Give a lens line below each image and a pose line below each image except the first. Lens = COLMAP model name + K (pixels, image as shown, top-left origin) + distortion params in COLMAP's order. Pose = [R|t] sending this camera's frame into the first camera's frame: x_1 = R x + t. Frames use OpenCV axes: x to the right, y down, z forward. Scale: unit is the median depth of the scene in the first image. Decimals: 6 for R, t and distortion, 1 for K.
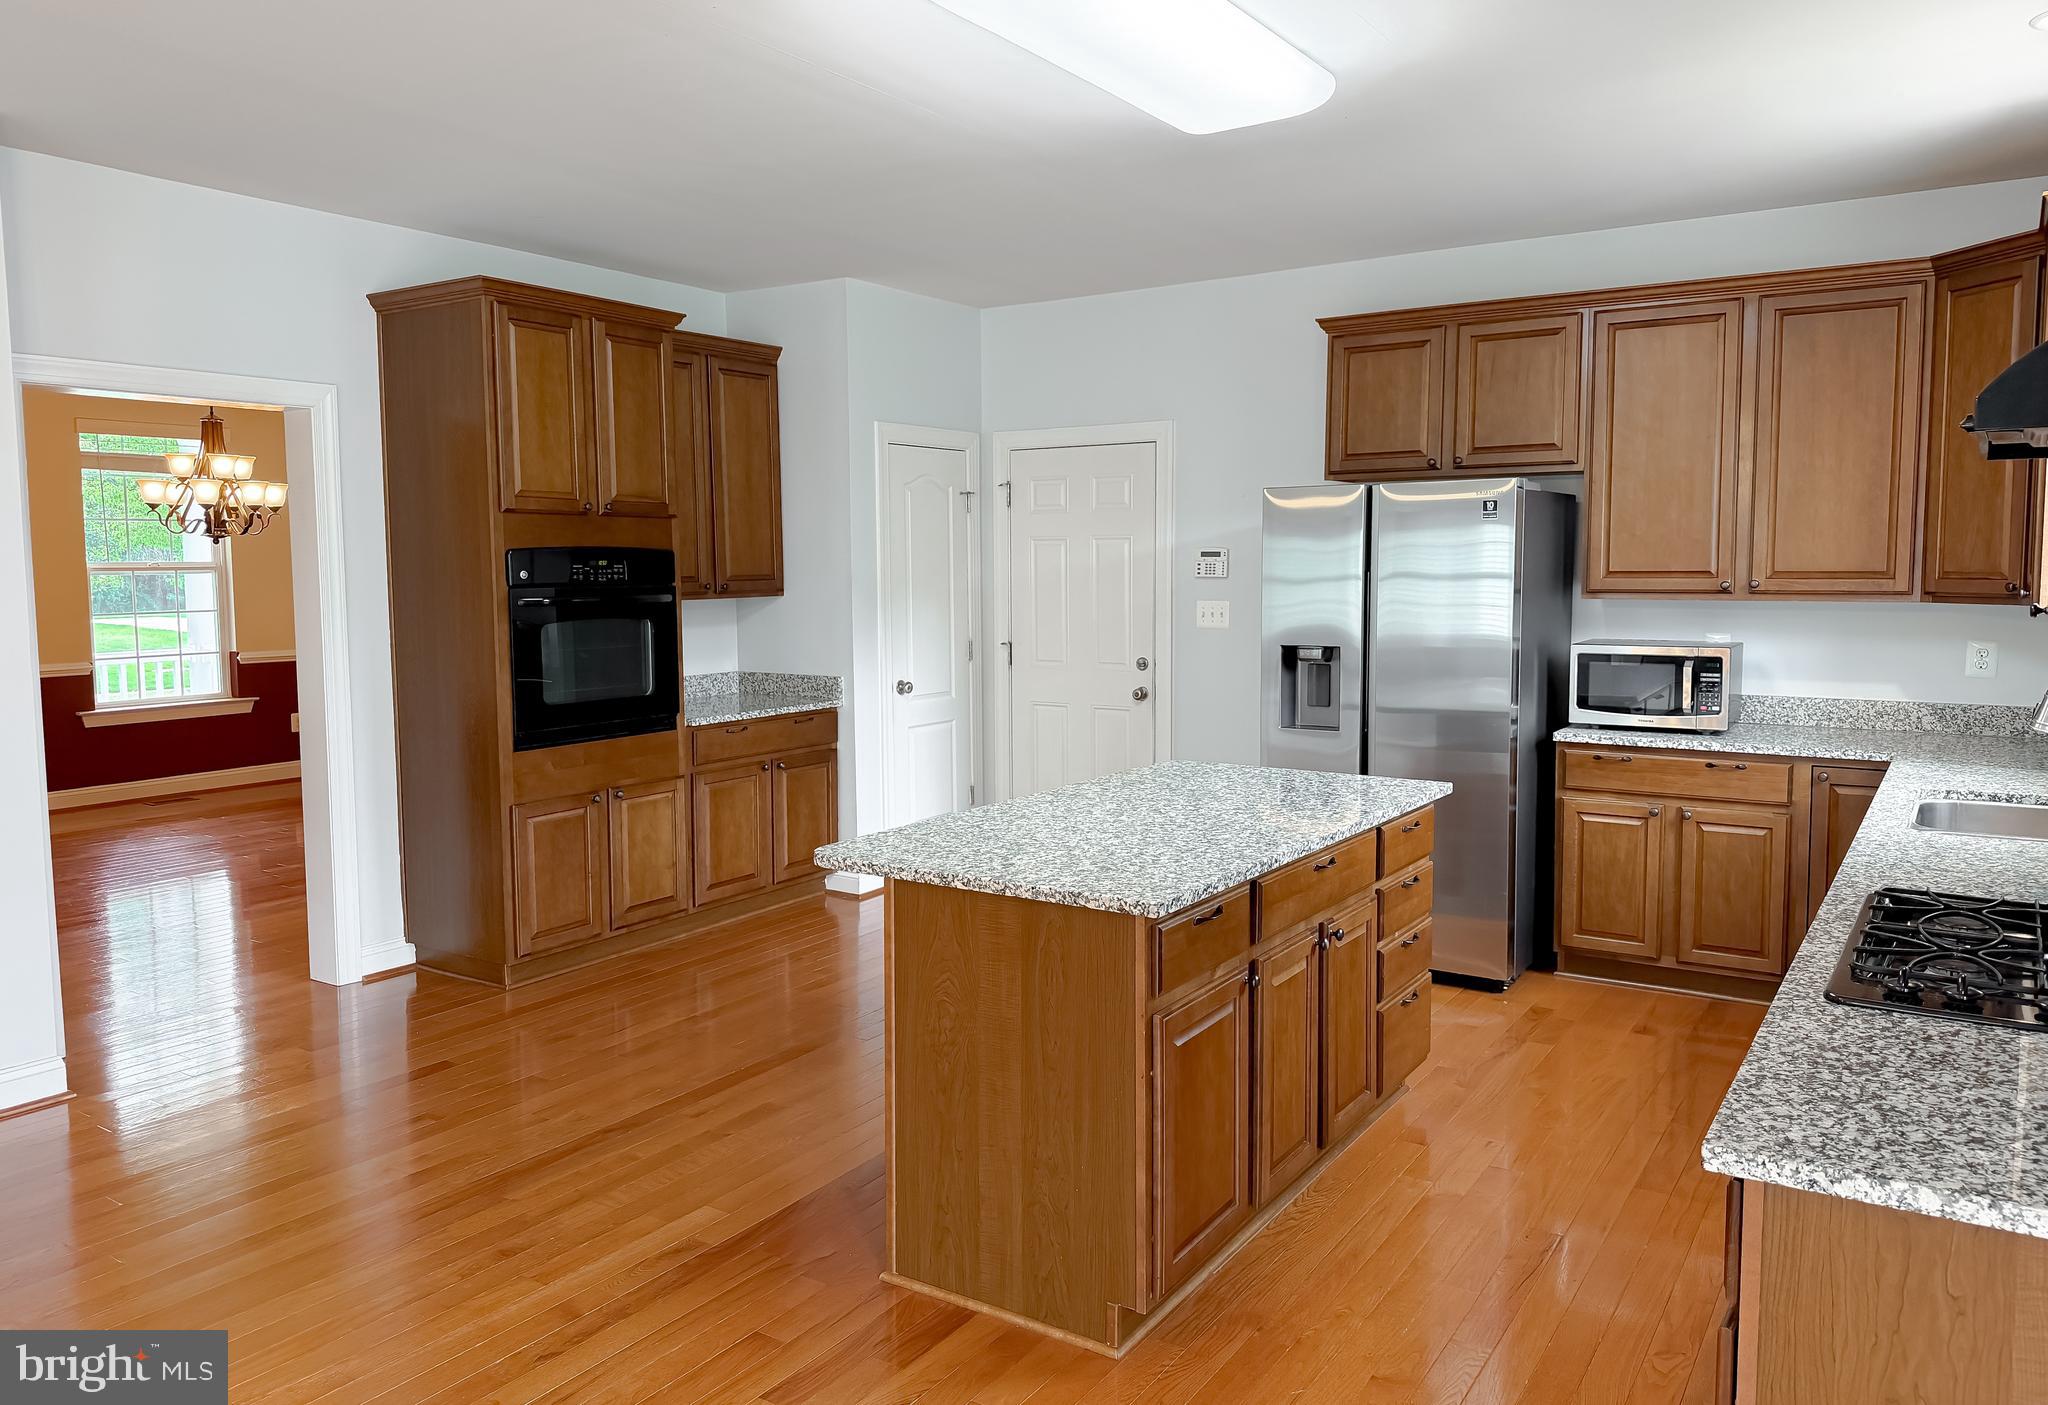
lens RADIAL K [[1455.6, 0, 1017.2], [0, 1455.6, 689.7], [0, 0, 1]] dist [0.052775, -0.057988]
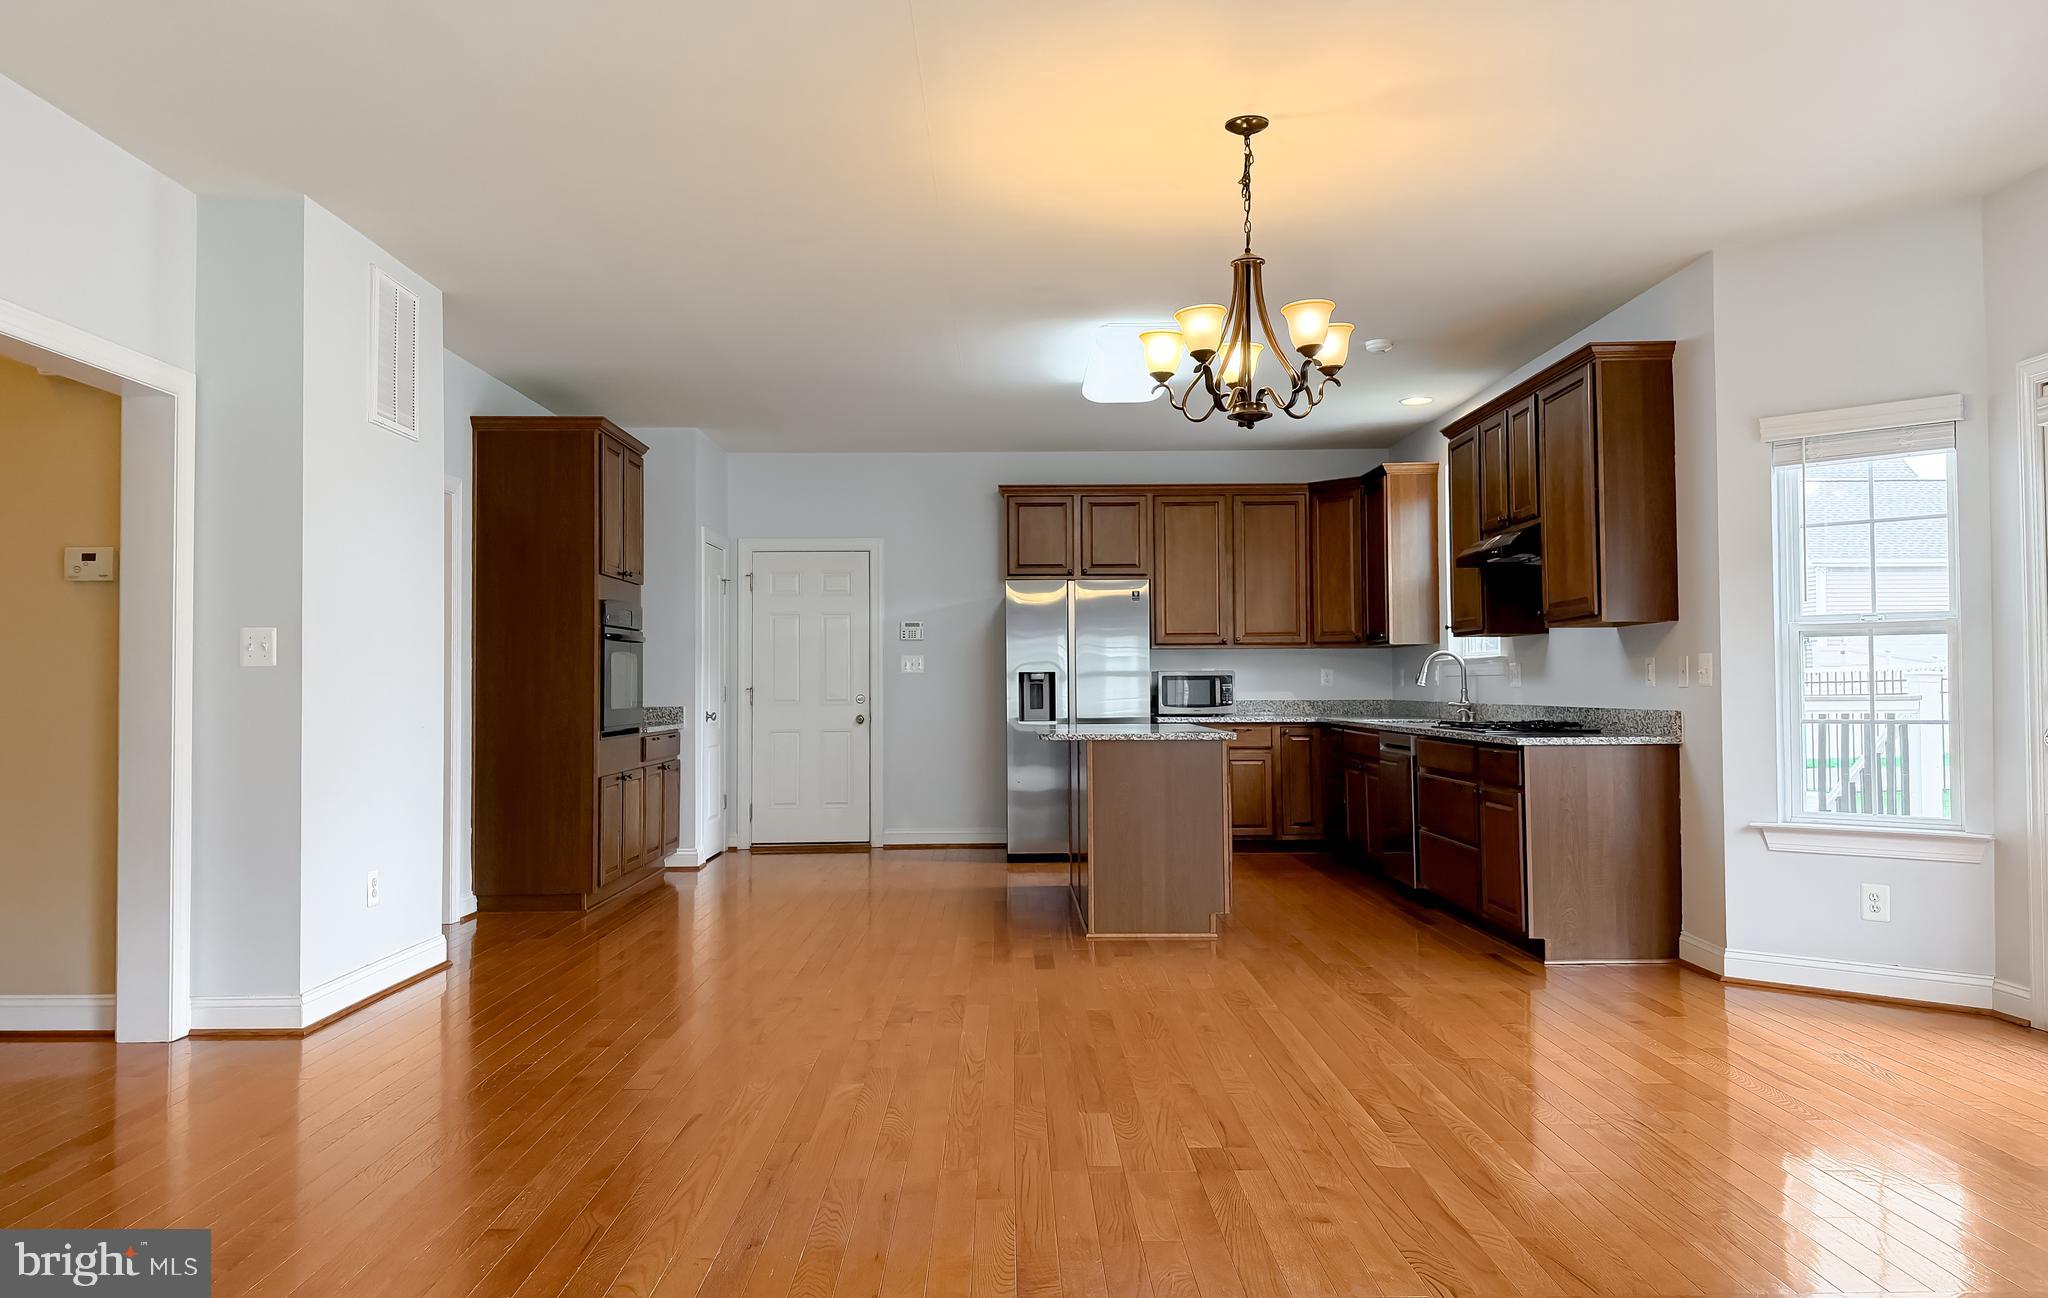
lens RADIAL K [[1464.1, 0, 1021.0], [0, 1464.1, 641.6], [0, 0, 1]] dist [0.080626, -0.000818]
pose [[0.827282, 0.017090, 0.561527, -0.832892], [0.051761, 0.992967, -0.106478, 0.124156], [-0.559397, 0.117153, 0.820579, -0.436065]]
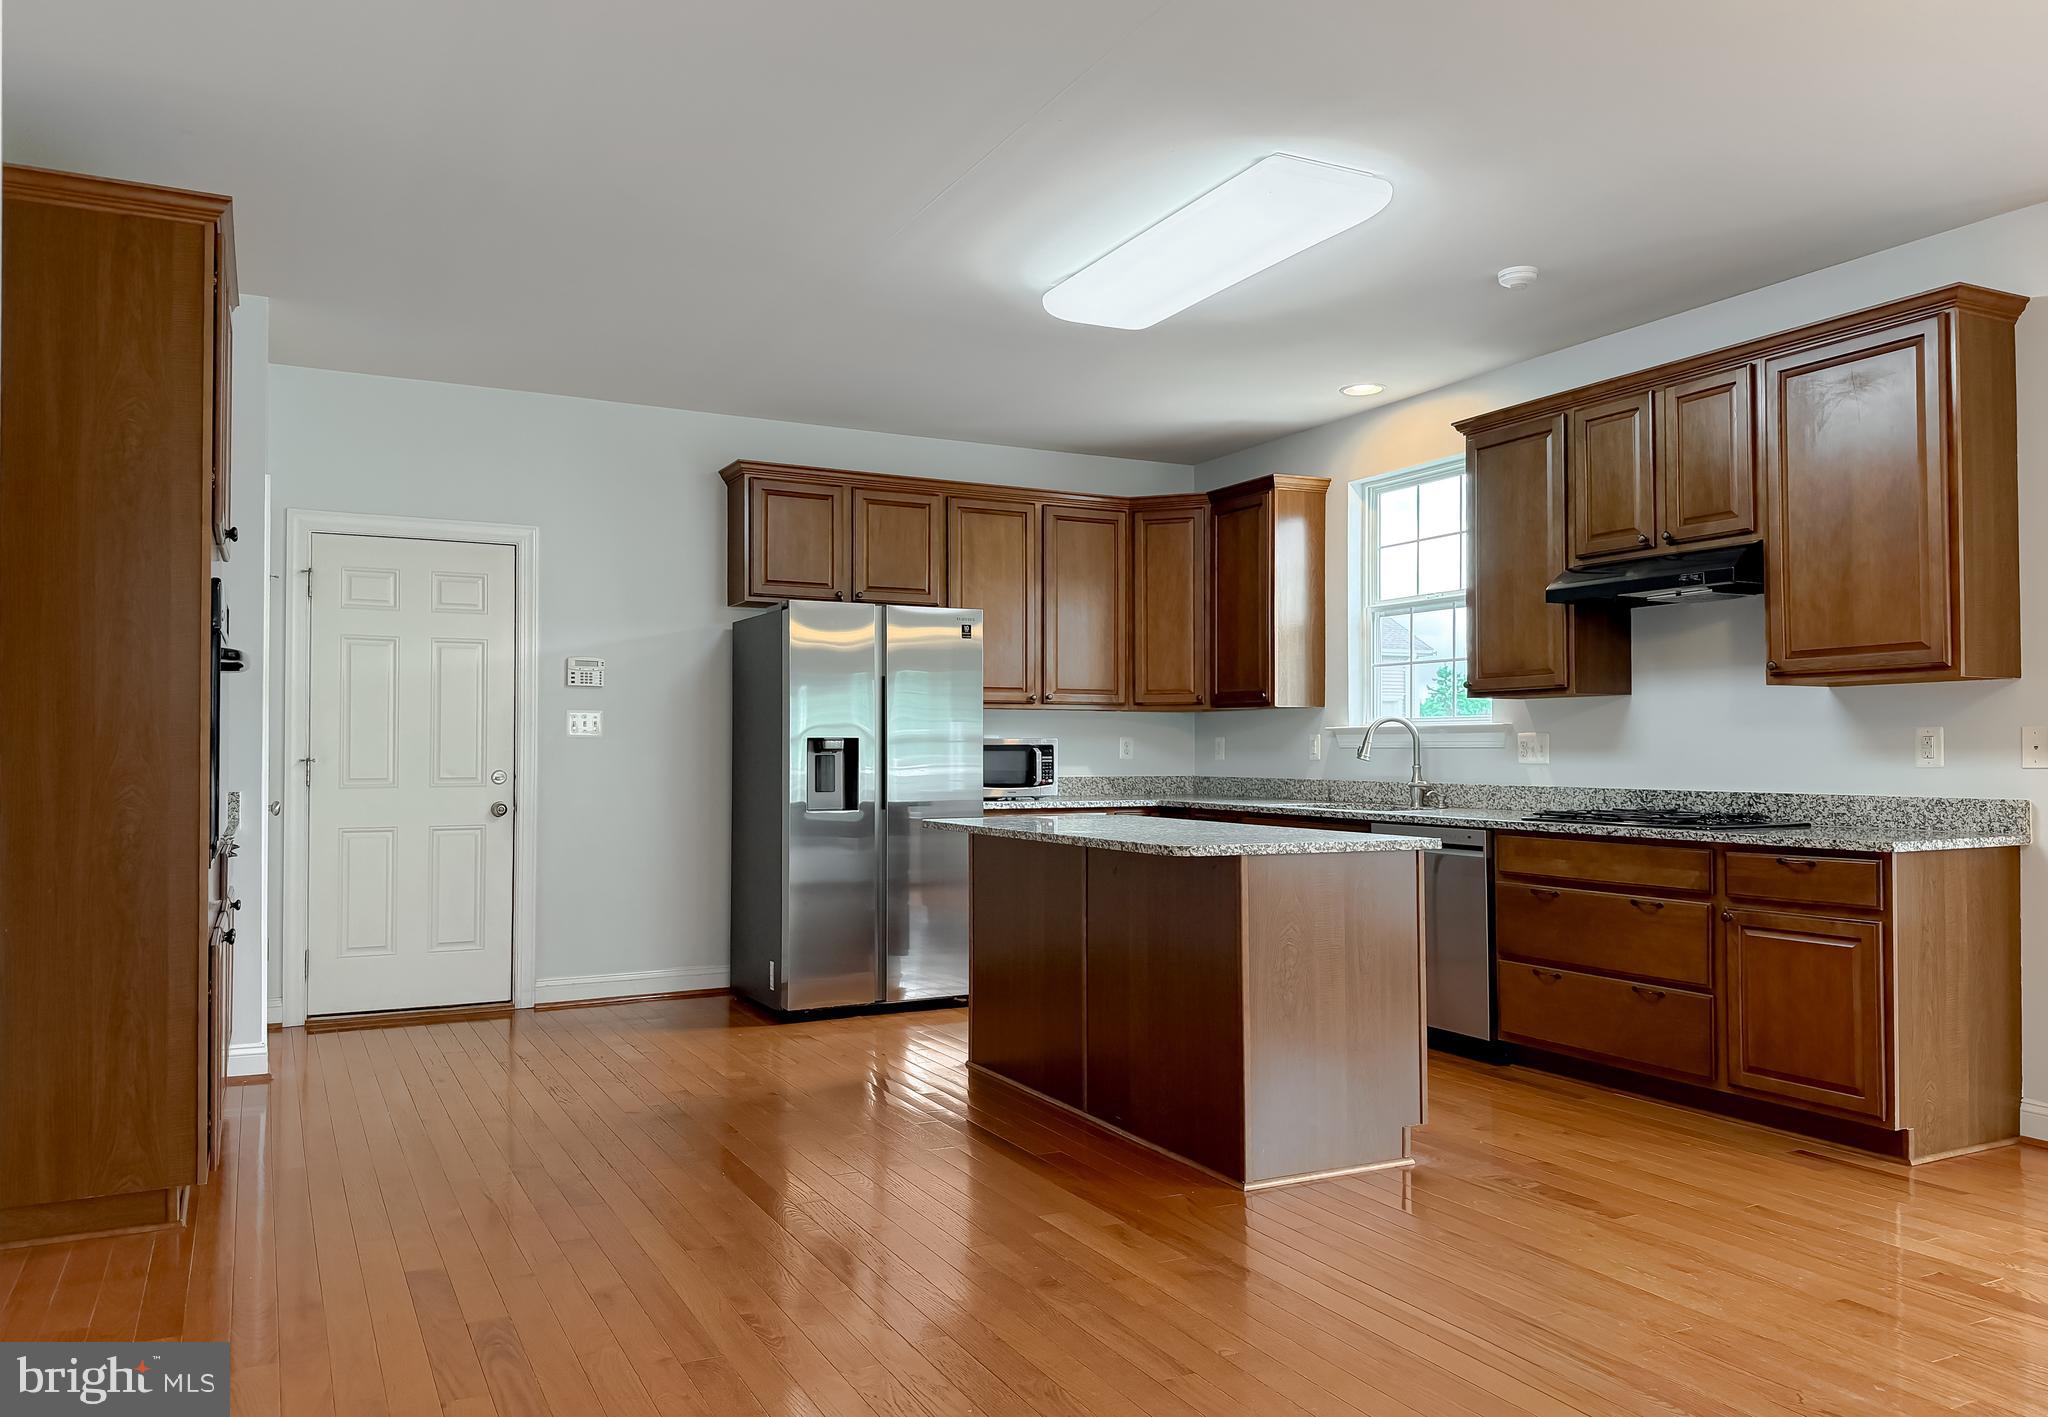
lens RADIAL K [[1450.4, 0, 1027.0], [0, 1450.4, 717.1], [0, 0, 1]] dist [0.050904, -0.007113]
pose [[0.481389, 0.026563, 0.876104, -0.780522], [0.075211, 0.994602, -0.071482, 0.050449], [-0.873274, 0.100304, 0.476793, 0.332493]]
